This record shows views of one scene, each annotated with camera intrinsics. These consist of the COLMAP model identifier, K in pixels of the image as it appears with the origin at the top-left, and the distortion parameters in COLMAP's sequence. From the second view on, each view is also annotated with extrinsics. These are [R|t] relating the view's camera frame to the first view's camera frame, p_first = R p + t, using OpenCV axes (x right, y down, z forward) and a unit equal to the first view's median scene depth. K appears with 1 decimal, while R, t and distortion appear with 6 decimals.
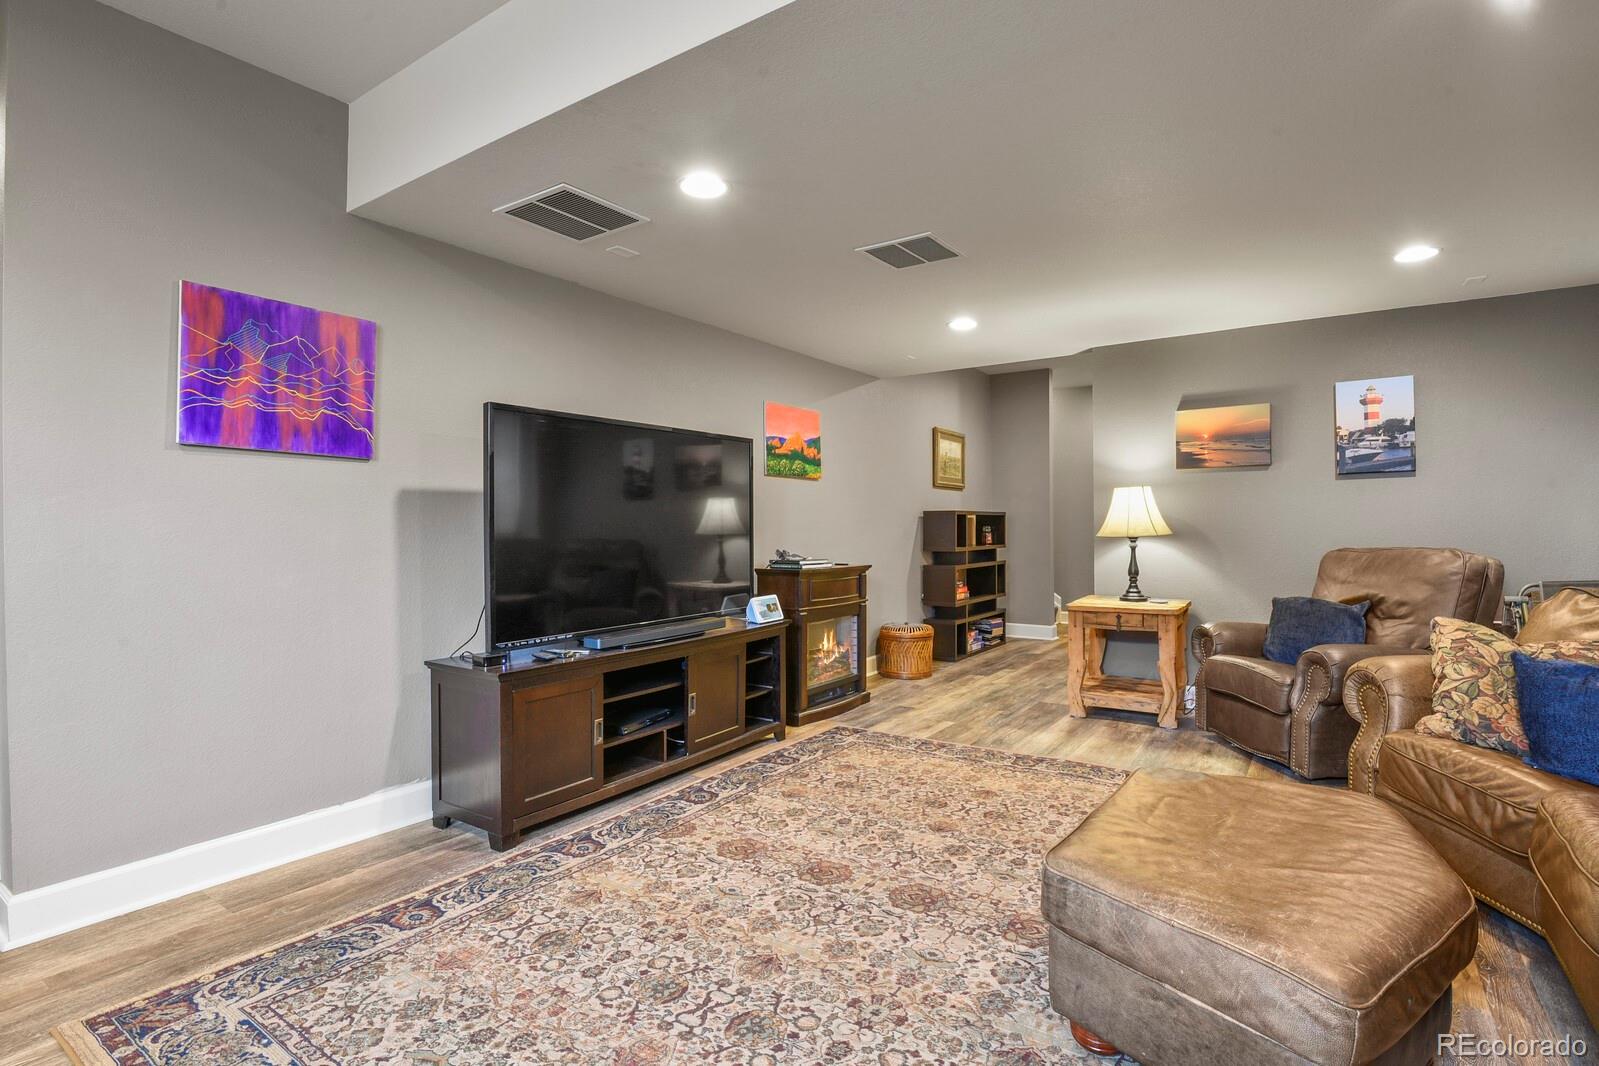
lens RADIAL K [[782.7, 0, 807.4], [0, 782.7, 525.6], [0, 0, 1]] dist [-0.020294, -0.005650]
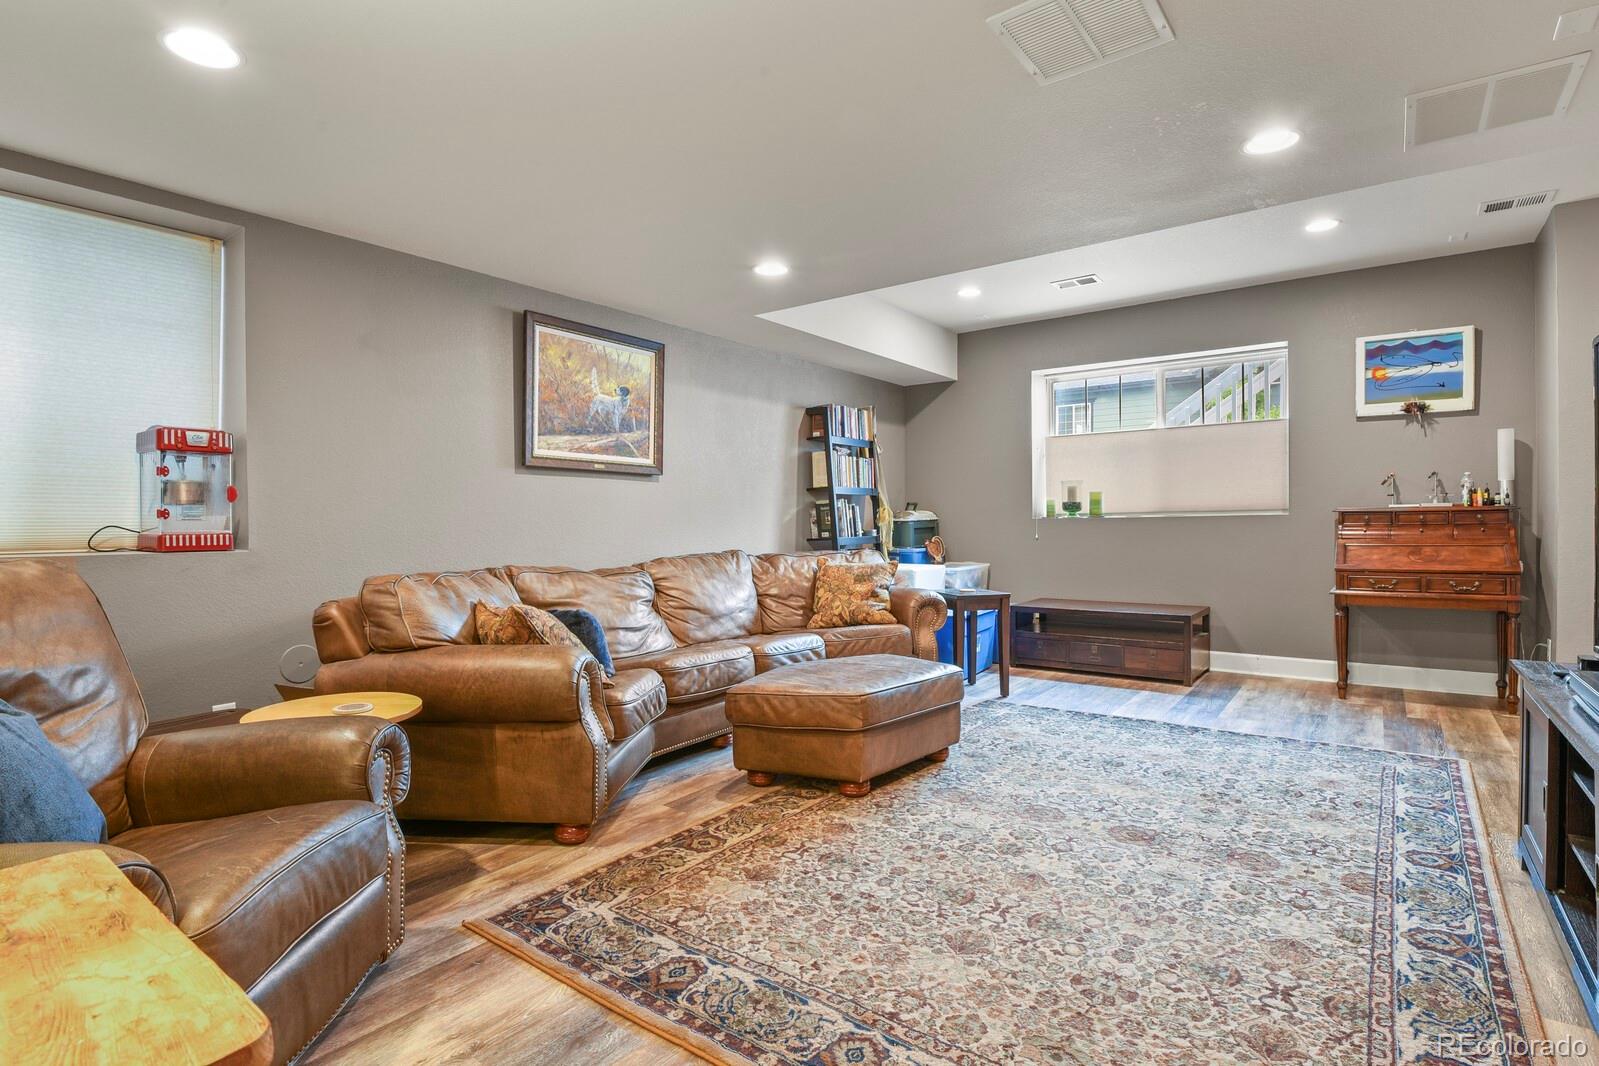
lens RADIAL K [[782.7, 0, 807.4], [0, 782.7, 525.6], [0, 0, 1]] dist [-0.020294, -0.005650]
pose [[-0.998840, 0.014650, 0.045879, 0.303880], [0.014776, 0.999888, 0.002417, 0.014743], [-0.045838, 0.003092, -0.998944, 1.531780]]
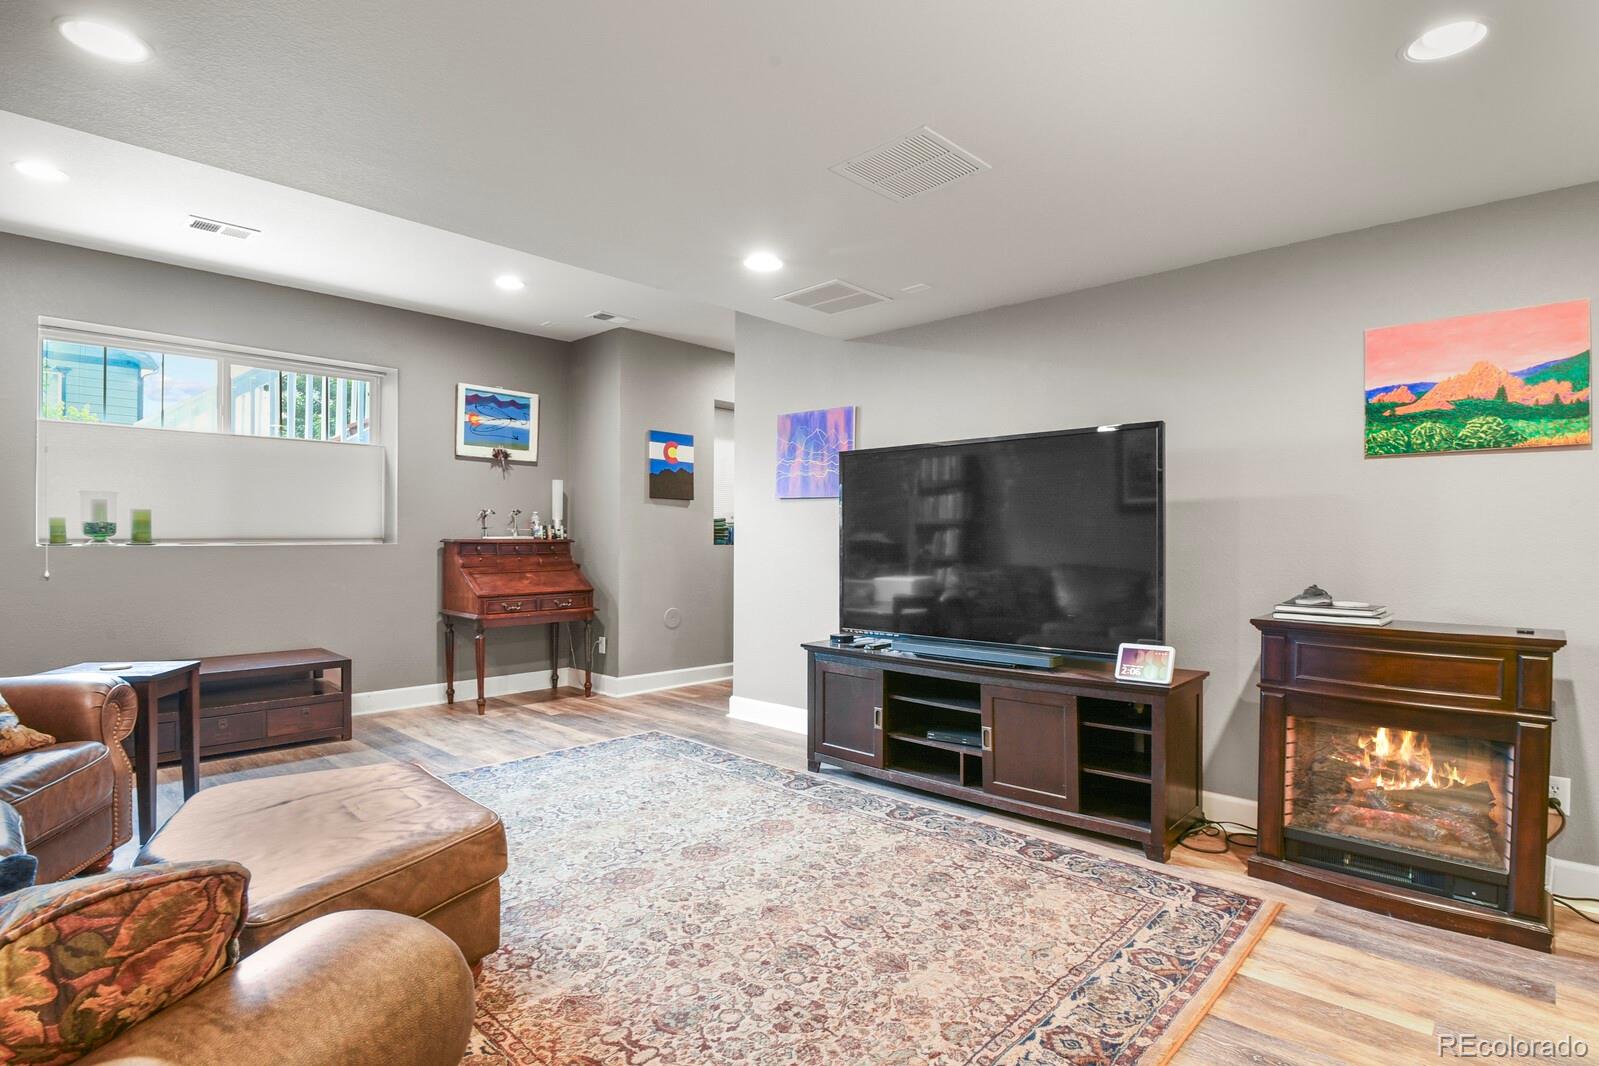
lens RADIAL K [[799.2, 0, 812.2], [0, 799.2, 537.9], [0, 0, 1]] dist [-0.020685, -0.005934]
pose [[-0.151629, 0.004236, -0.988428, 0.843351], [-0.001425, 0.999989, 0.004504, -0.010484], [0.988436, 0.002092, -0.151621, 0.985103]]
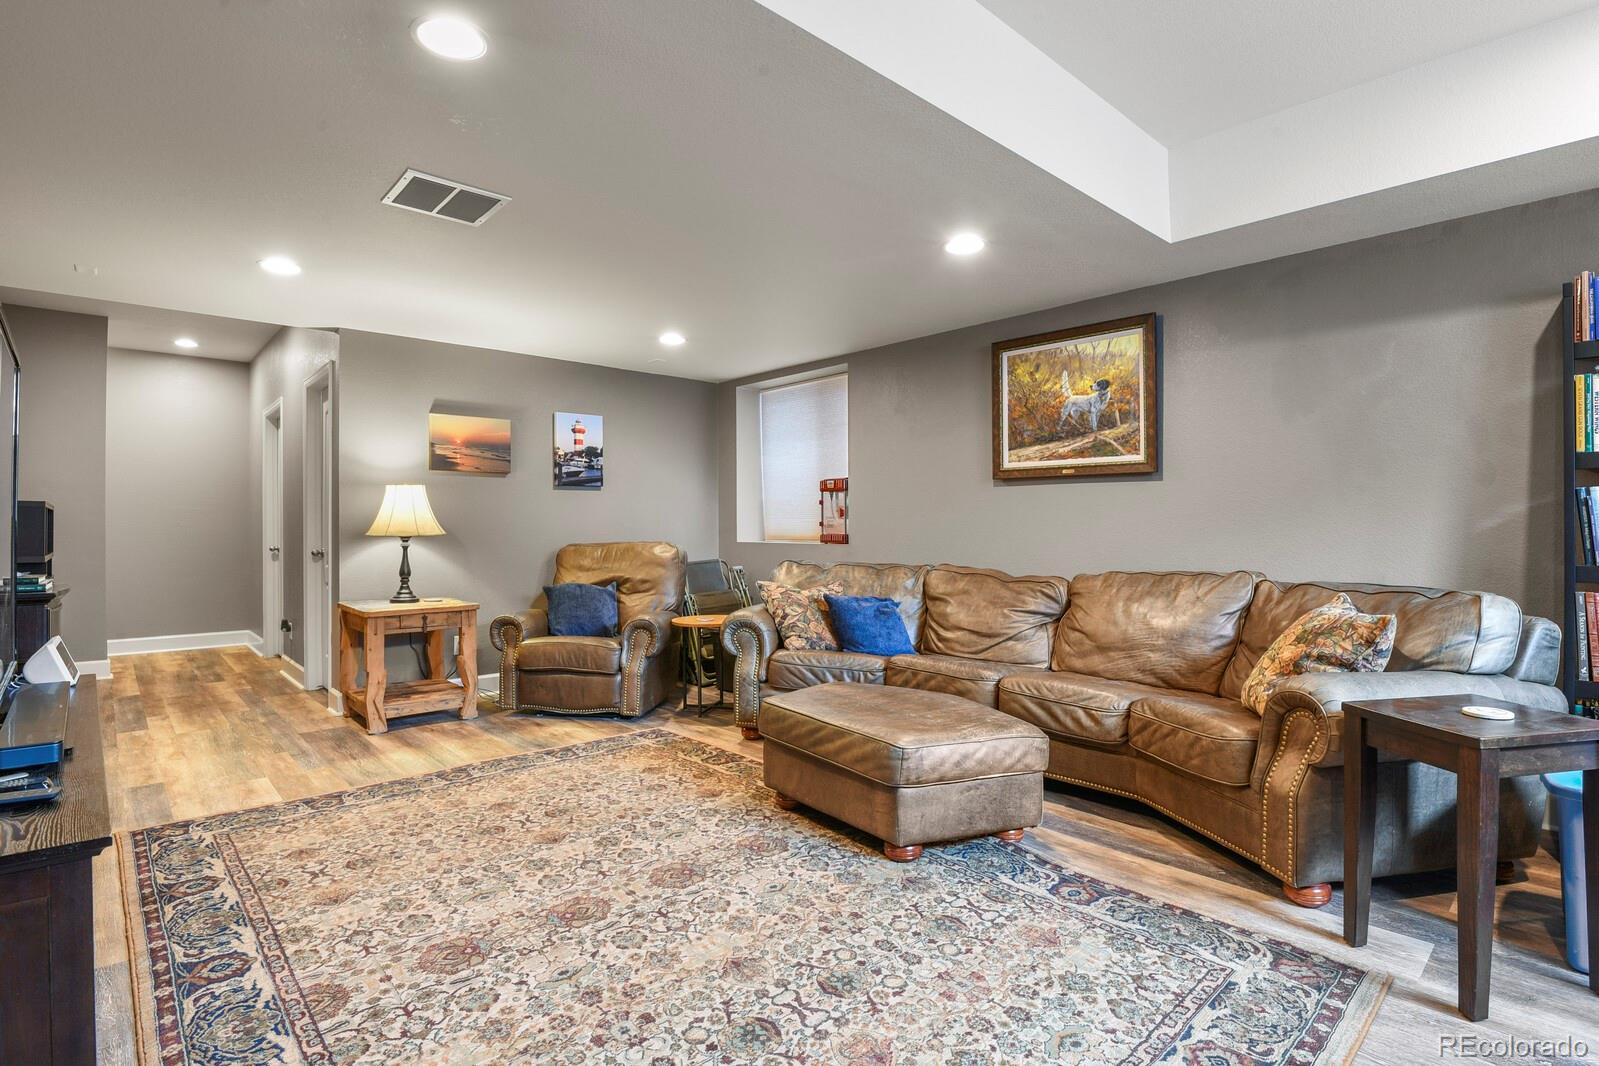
lens RADIAL K [[782.7, 0, 807.4], [0, 782.7, 525.6], [0, 0, 1]] dist [-0.020294, -0.005650]
pose [[0.225356, 0.010459, 0.974220, -0.576573], [-0.001664, 0.999945, -0.010350, 0.014372], [-0.974275, 0.000712, 0.225361, 0.410079]]
